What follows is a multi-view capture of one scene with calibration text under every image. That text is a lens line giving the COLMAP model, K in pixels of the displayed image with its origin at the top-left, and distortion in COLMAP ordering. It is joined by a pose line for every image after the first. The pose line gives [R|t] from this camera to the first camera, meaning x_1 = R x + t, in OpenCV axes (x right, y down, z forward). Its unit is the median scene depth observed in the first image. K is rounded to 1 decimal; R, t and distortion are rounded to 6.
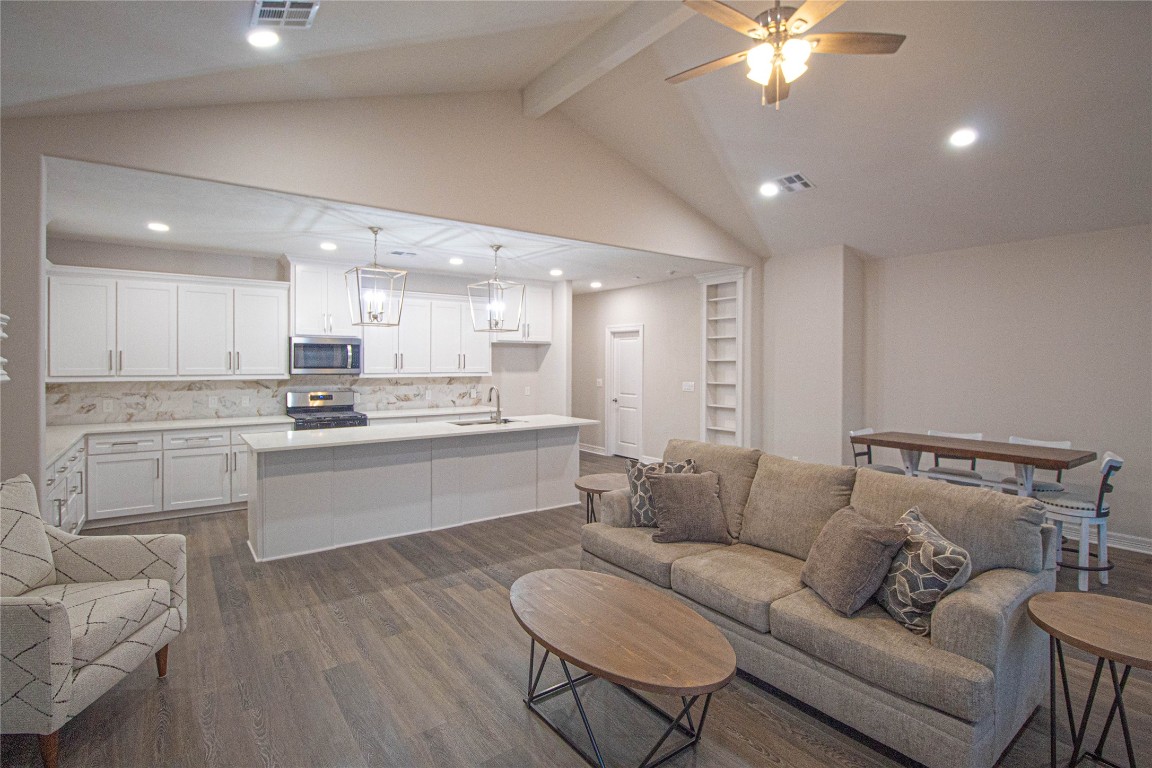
lens RADIAL K [[537.3, 0, 568.9], [0, 537.3, 367.5], [0, 0, 1]] dist [-0.000590, -0.000727]
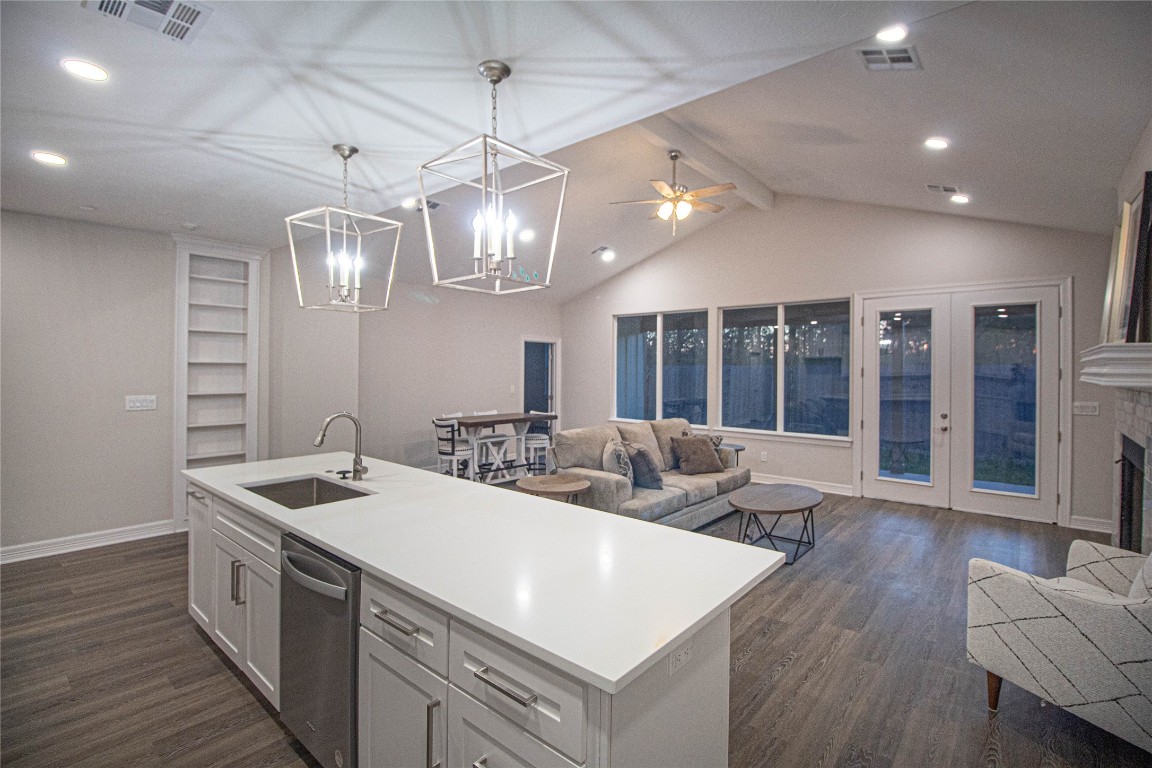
lens RADIAL K [[537.3, 0, 568.9], [0, 537.3, 367.5], [0, 0, 1]] dist [-0.000590, -0.000727]
pose [[-0.214994, -0.001866, 0.976614, -0.684013], [0.001408, 0.999997, 0.002220, -0.008037], [-0.976614, 0.001852, -0.214990, 0.872492]]
